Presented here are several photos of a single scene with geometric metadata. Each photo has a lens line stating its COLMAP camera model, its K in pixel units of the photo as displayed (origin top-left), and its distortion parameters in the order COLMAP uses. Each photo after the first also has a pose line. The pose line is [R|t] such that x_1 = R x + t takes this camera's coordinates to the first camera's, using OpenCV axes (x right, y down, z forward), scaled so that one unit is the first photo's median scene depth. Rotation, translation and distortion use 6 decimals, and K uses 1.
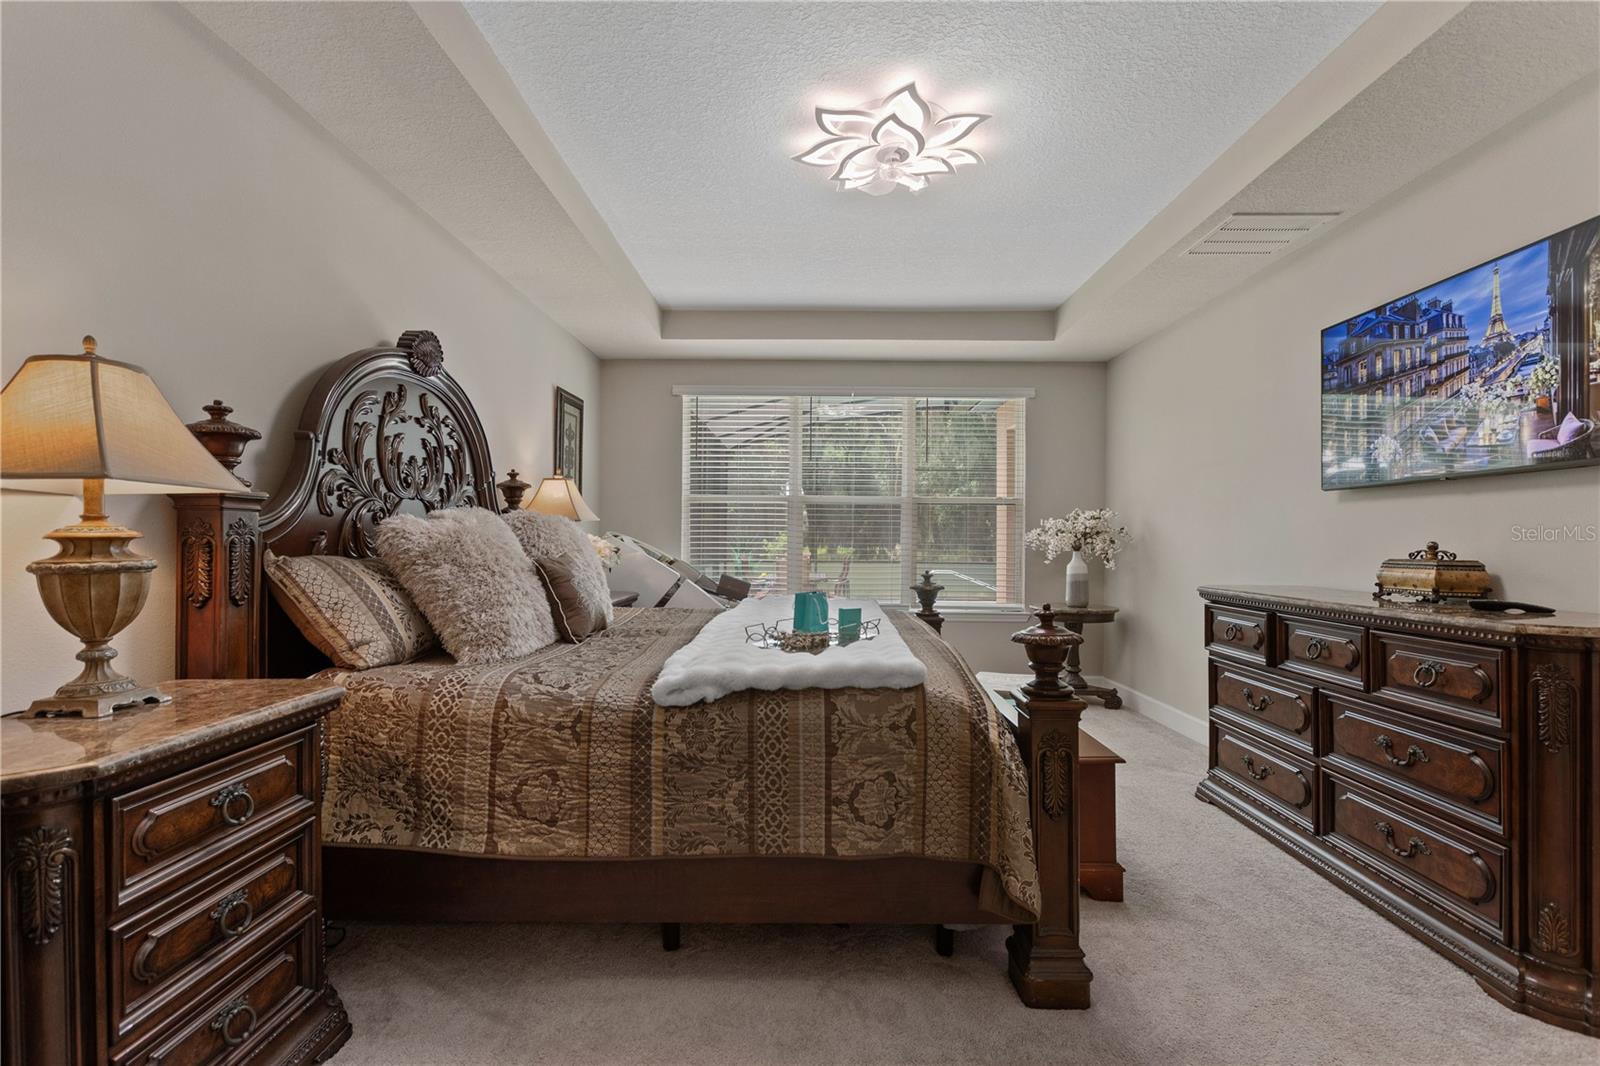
lens RADIAL K [[730.7, 0, 800.0], [0, 730.7, 533.0], [0, 0, 1]] dist [0.000850, -0.001621]
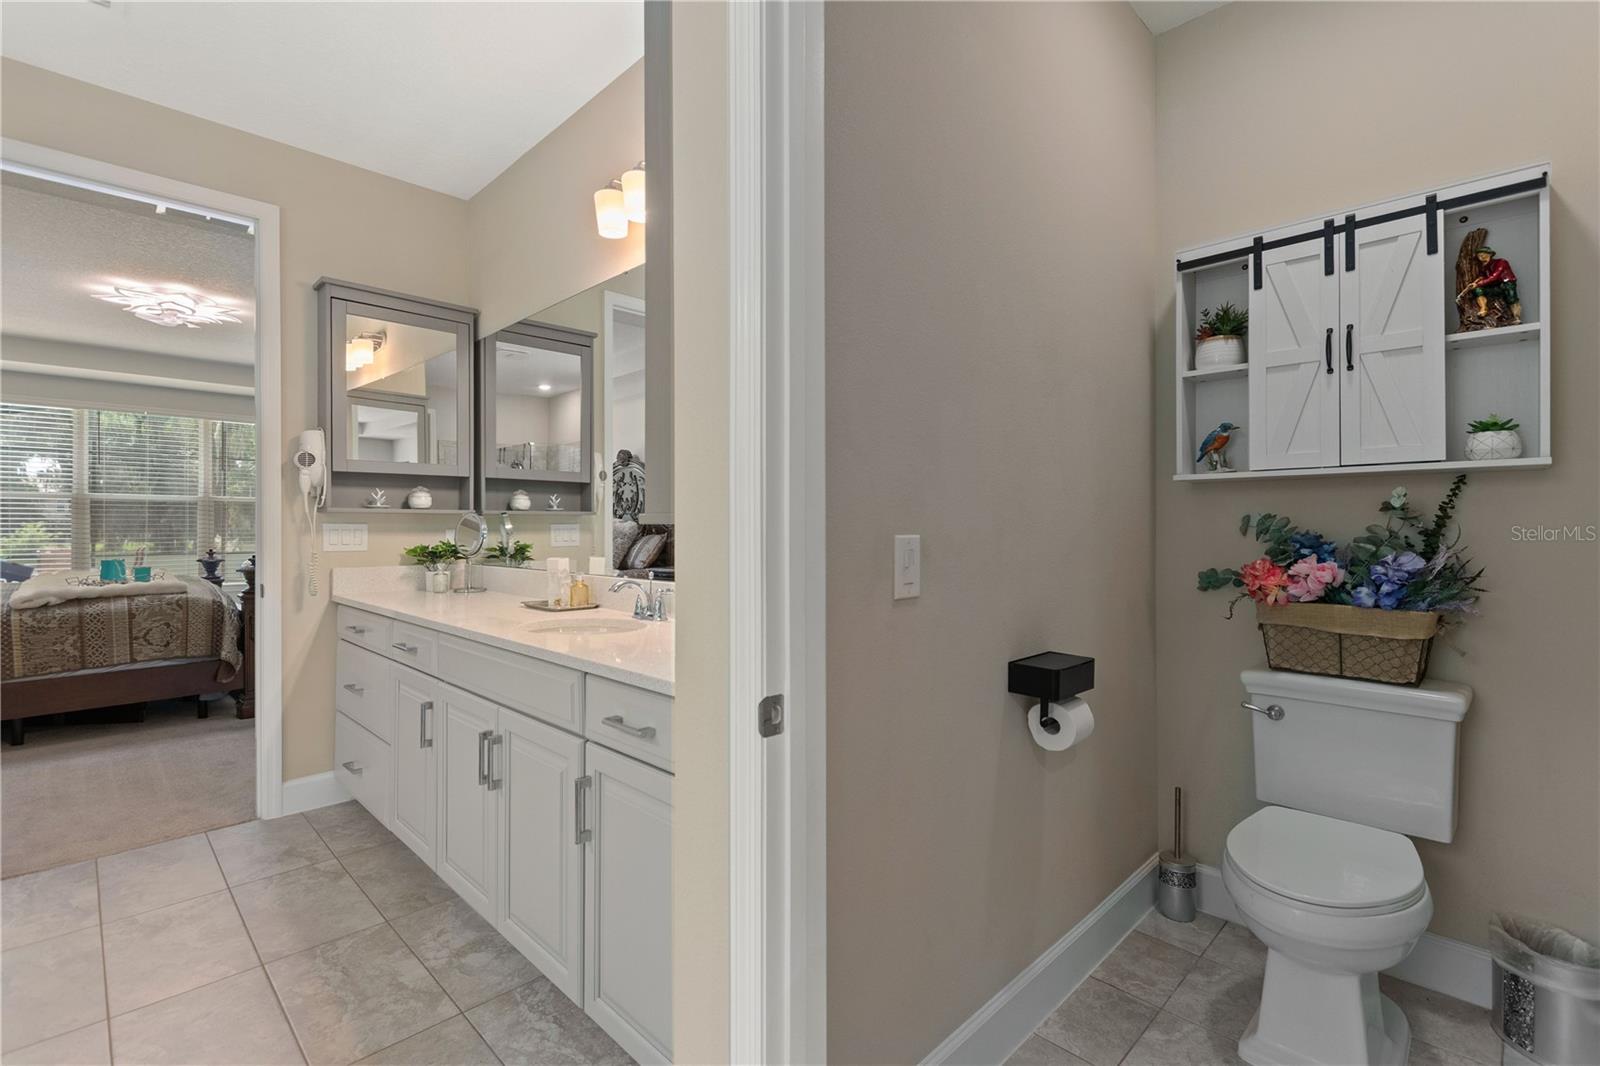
lens RADIAL K [[730.7, 0, 800.0], [0, 730.7, 533.0], [0, 0, 1]] dist [0.000850, -0.001621]
pose [[0.695022, -0.013465, 0.718863, -0.134551], [0.011655, 0.999904, 0.007460, 0.050845], [-0.718894, 0.003193, 0.695112, -1.934881]]
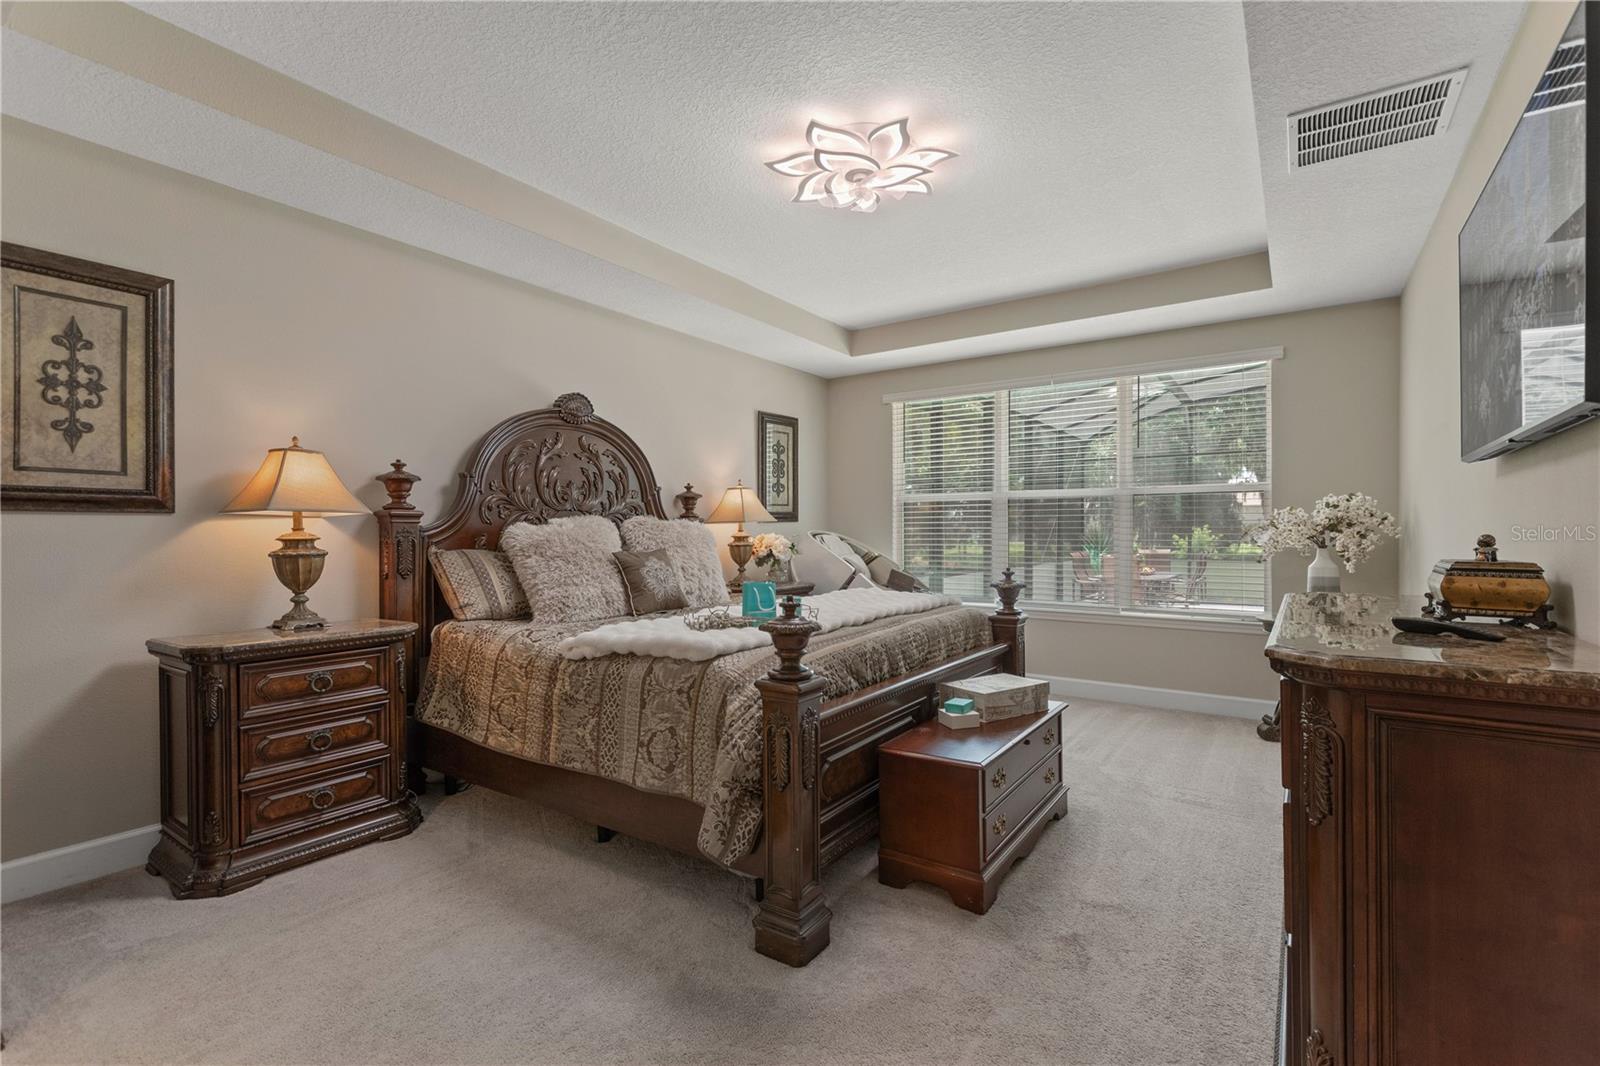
lens RADIAL K [[720.5, 0, 800.0], [0, 720.5, 533.0], [0, 0, 1]] dist [-0.001008, -0.000314]
pose [[0.831369, -0.009764, -0.555636, 0.937627], [0.012328, 0.999924, 0.000874, 0.002716], [0.555585, -0.007576, 0.831425, 0.109951]]
